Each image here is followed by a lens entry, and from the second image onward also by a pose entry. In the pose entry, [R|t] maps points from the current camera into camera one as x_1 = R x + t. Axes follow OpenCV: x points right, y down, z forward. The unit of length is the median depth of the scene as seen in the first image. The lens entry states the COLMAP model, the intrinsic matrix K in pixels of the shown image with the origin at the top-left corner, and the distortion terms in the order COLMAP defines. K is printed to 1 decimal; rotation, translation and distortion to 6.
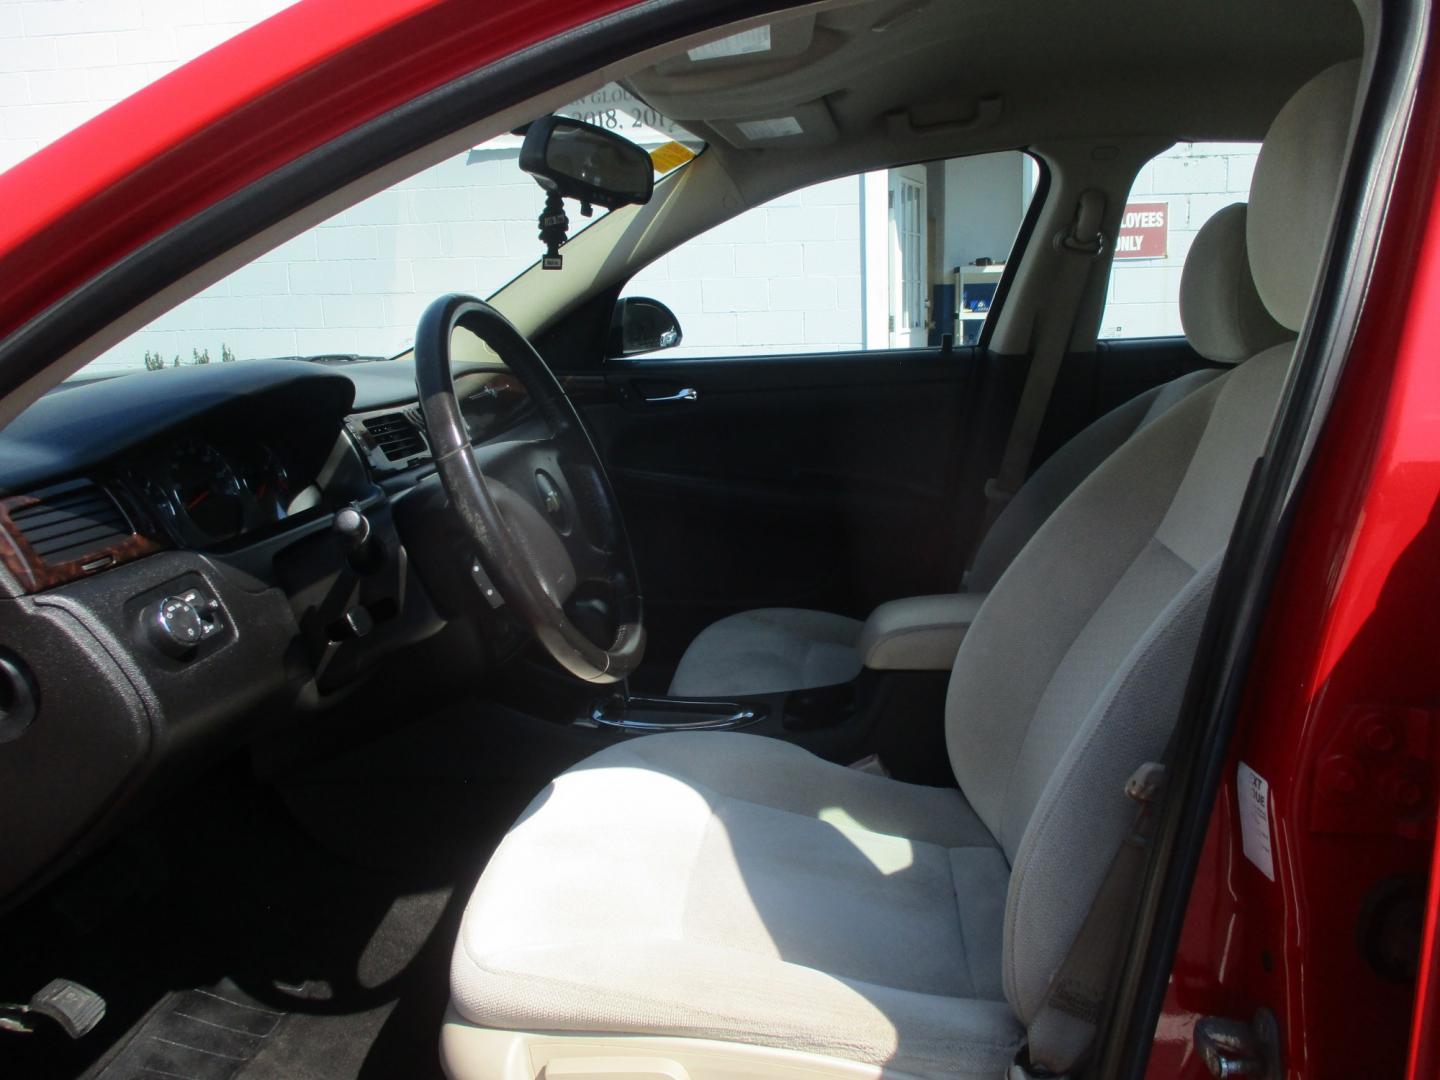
lens RADIAL K [[1191.5, 0, 711.7], [0, 1191.5, 538.9], [0, 0, 1]] dist [-0.033645, 0.006403]
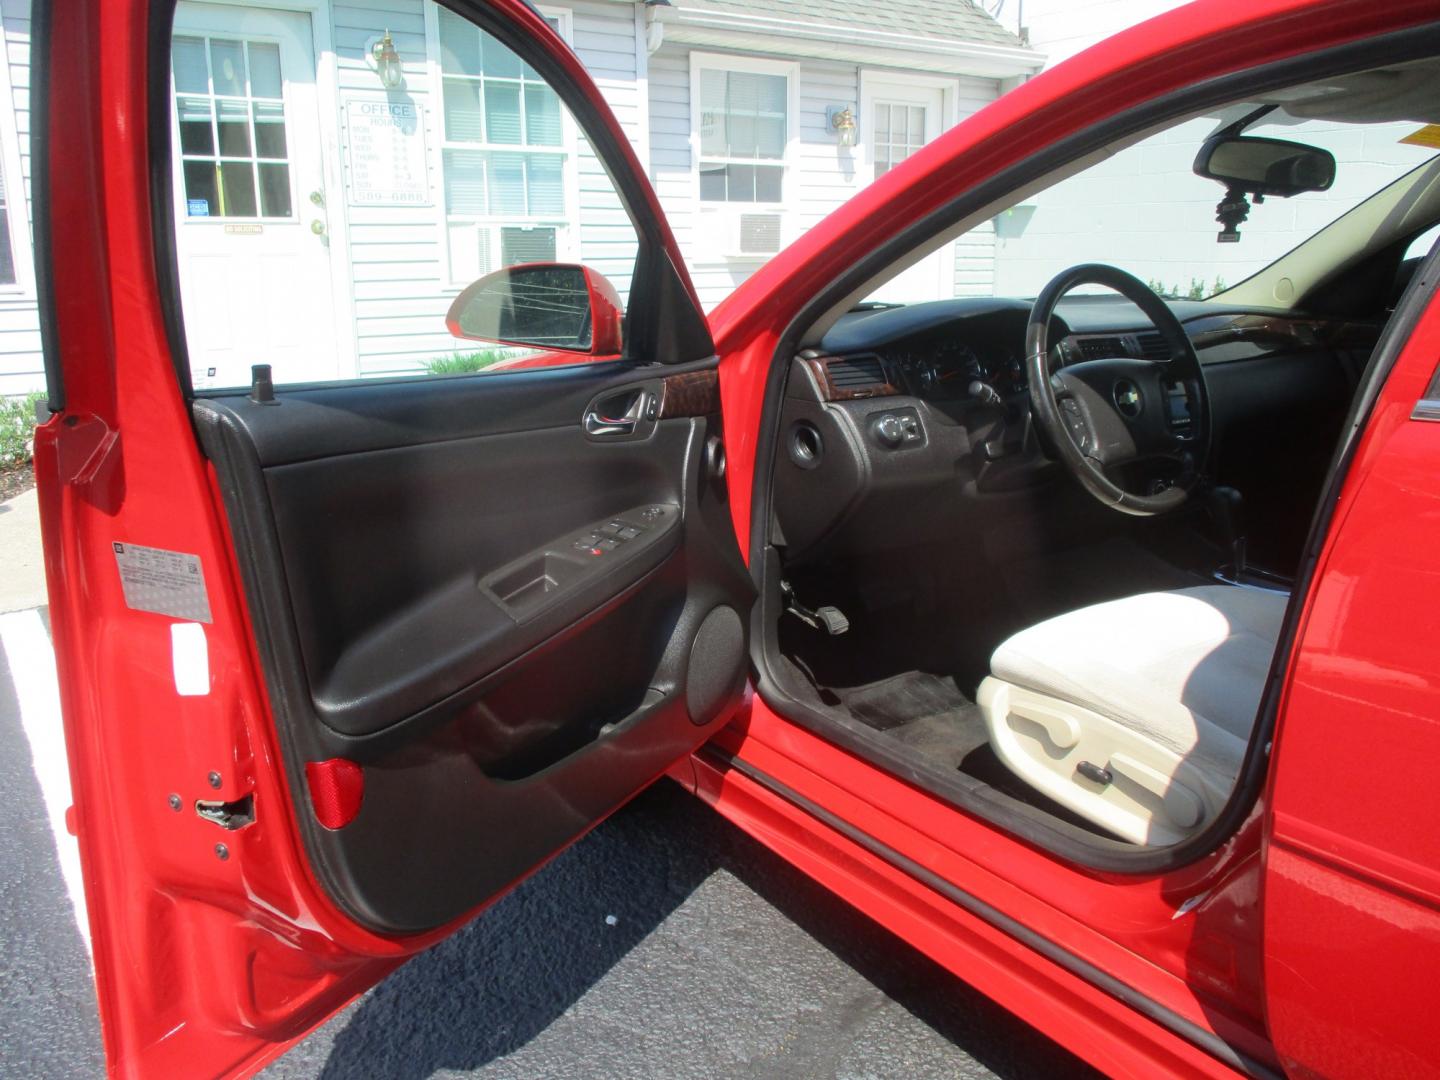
lens RADIAL K [[1191.5, 0, 716.4], [0, 1191.5, 566.5], [0, 0, 1]] dist [-0.033645, 0.006403]
pose [[0.666540, 0.207953, -0.715877, 0.777184], [-0.147897, 0.978104, 0.146422, 0.044060], [0.730651, 0.008280, 0.682701, -0.546464]]
